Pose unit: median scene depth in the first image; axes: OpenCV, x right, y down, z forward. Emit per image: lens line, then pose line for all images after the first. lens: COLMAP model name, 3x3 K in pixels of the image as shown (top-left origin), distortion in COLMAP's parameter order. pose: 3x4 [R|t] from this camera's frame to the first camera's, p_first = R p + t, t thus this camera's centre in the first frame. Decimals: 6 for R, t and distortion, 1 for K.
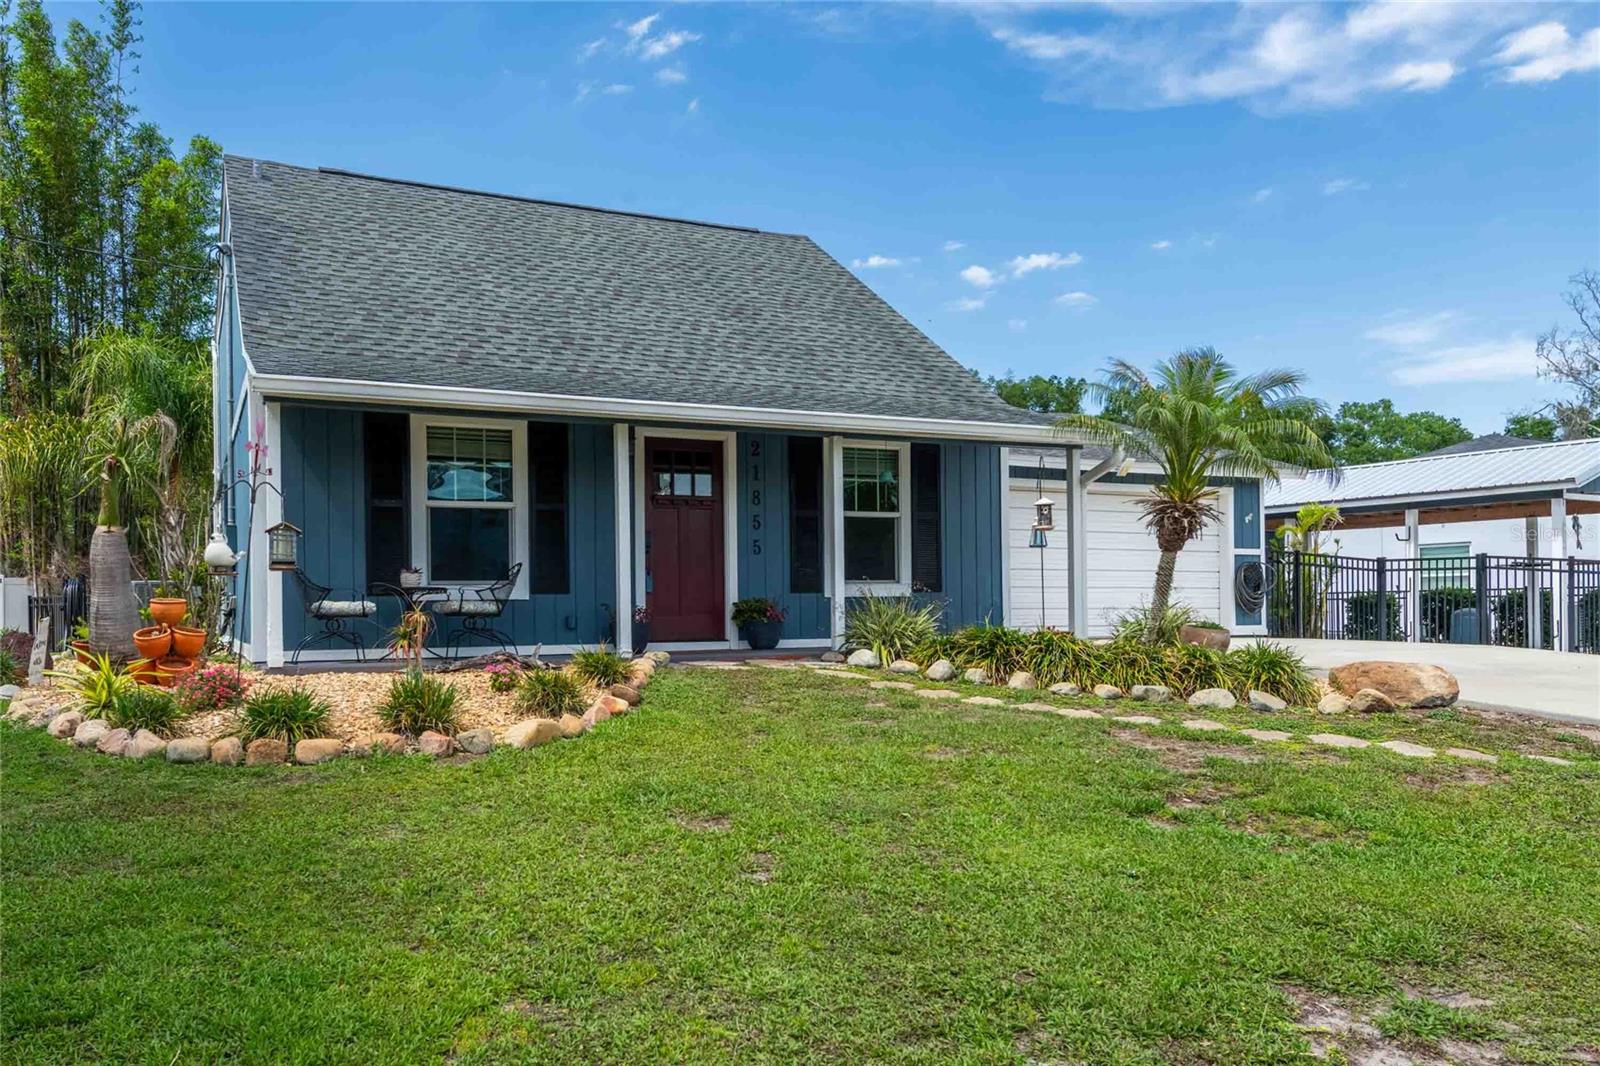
lens RADIAL K [[1059.7, 0, 800.6], [0, 1059.7, 600.5], [0, 0, 1]] dist [-0.023418, 0.032317]
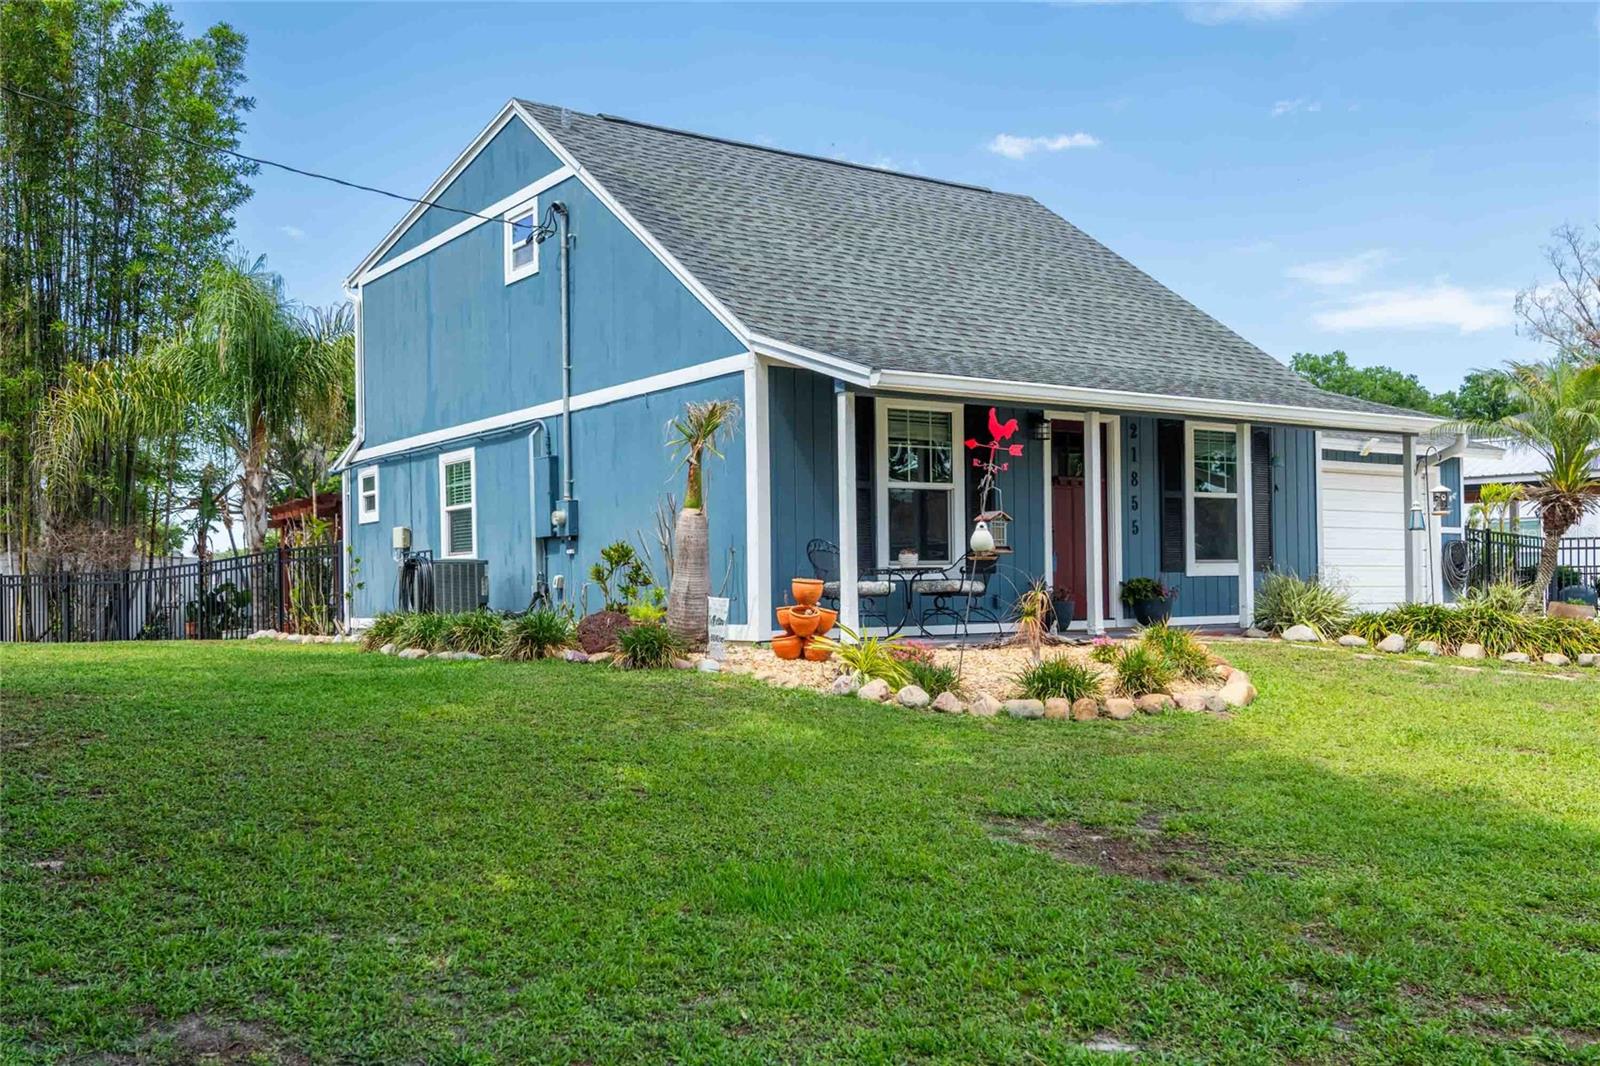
lens RADIAL K [[1419.0, 0, 800.0], [0, 1419.0, 533.0], [0, 0, 1]] dist [-0.001691, -0.005479]
pose [[0.980218, 0.000289, 0.197922, -0.582522], [0.007577, 0.999211, -0.038984, 0.005700], [-0.197777, 0.039712, 0.979442, -0.258002]]
